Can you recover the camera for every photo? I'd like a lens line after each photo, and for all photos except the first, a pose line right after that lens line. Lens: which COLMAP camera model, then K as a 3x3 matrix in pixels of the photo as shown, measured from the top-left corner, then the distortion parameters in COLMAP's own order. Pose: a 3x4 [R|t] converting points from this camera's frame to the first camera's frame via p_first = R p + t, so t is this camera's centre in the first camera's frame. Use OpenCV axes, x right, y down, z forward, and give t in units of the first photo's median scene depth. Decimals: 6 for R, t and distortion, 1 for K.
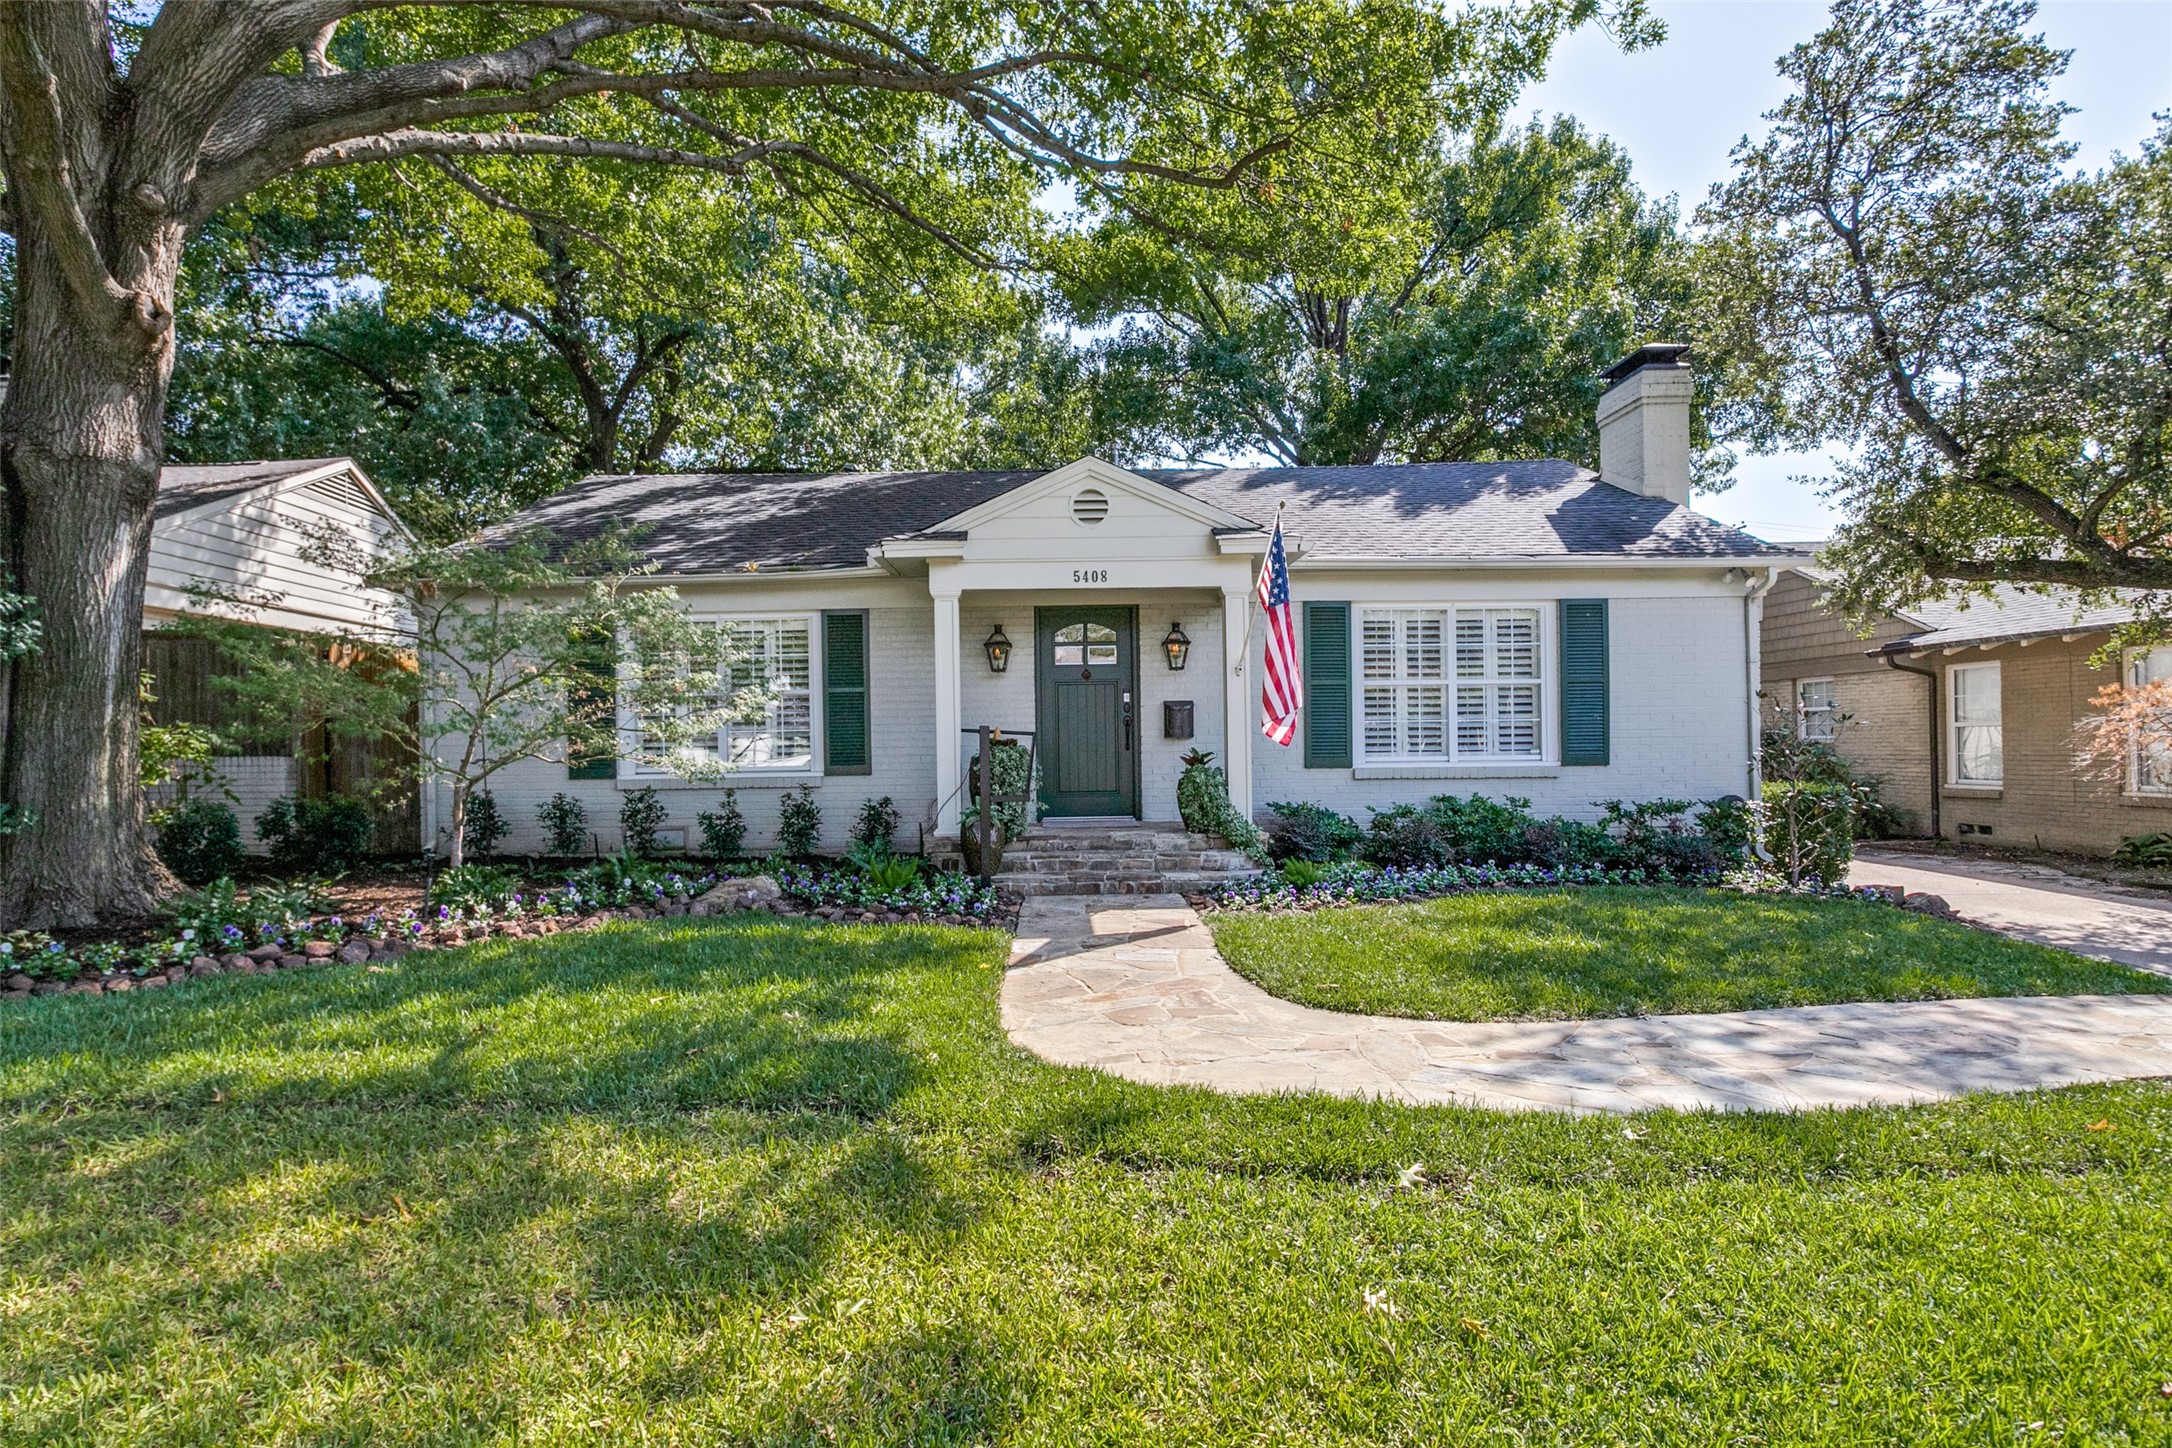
lens RADIAL K [[1083.0, 0, 1068.0], [0, 1083.0, 751.6], [0, 0, 1]] dist [-0.011769, 0.006037]
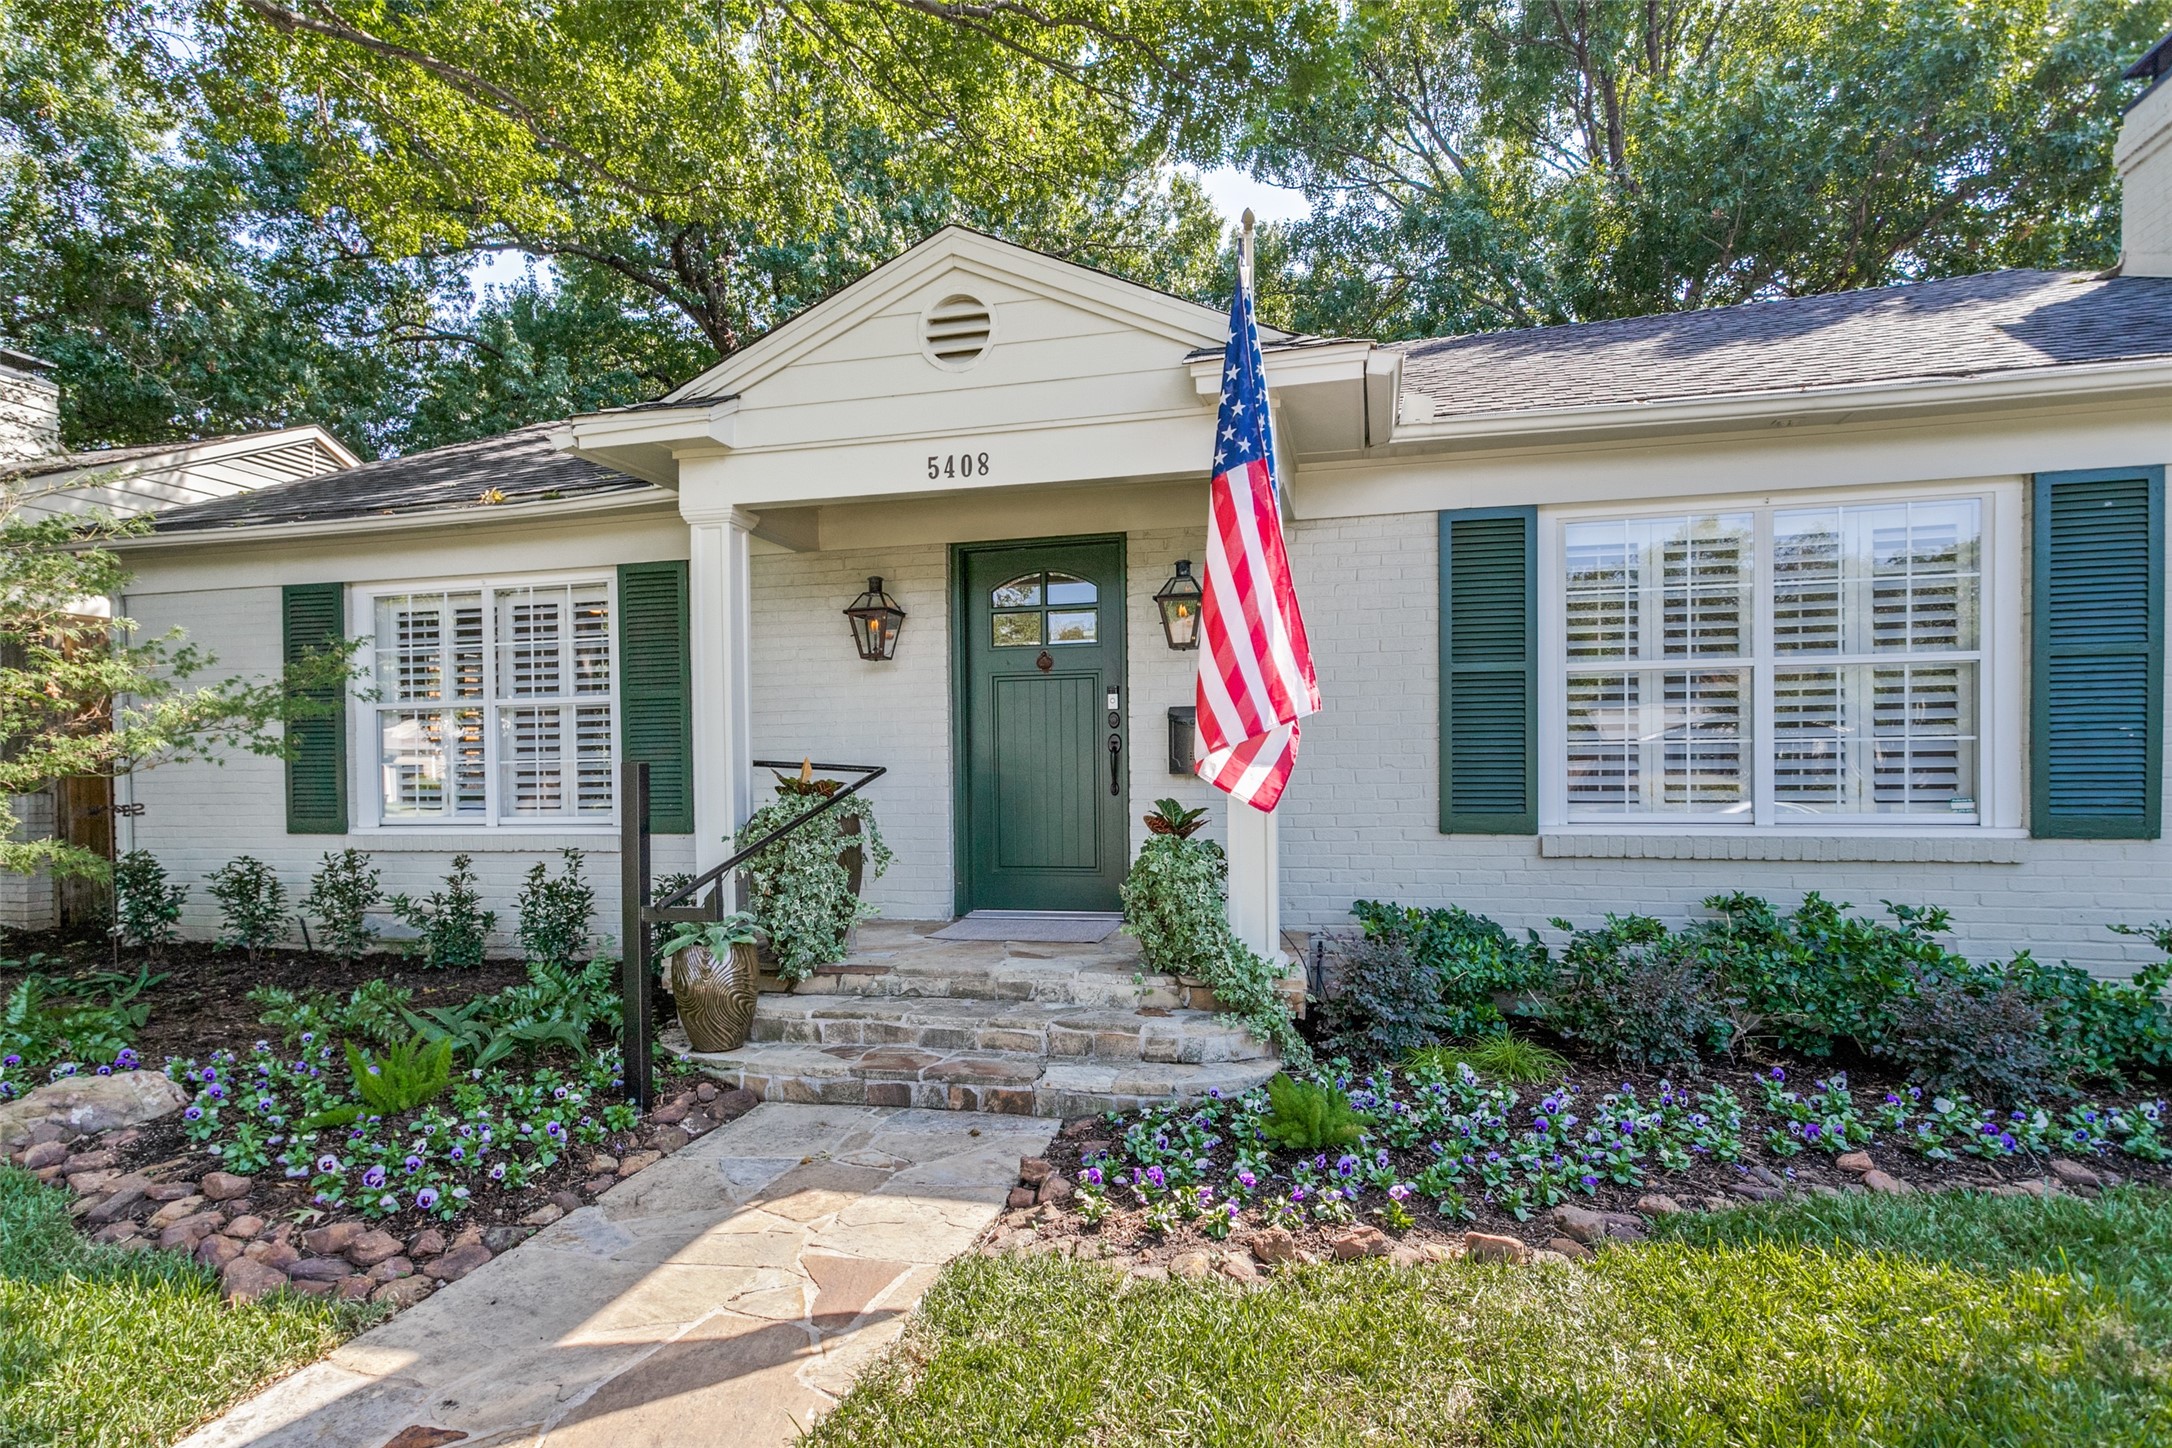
lens RADIAL K [[1117.0, 0, 1087.5], [0, 1117.0, 781.4], [0, 0, 1]] dist [0.018646, 0.000147]
pose [[0.969902, 0.004996, -0.243443, 0.187010], [-0.001017, 0.999864, 0.016468, -0.018563], [0.243492, -0.015725, 0.969775, 0.440961]]
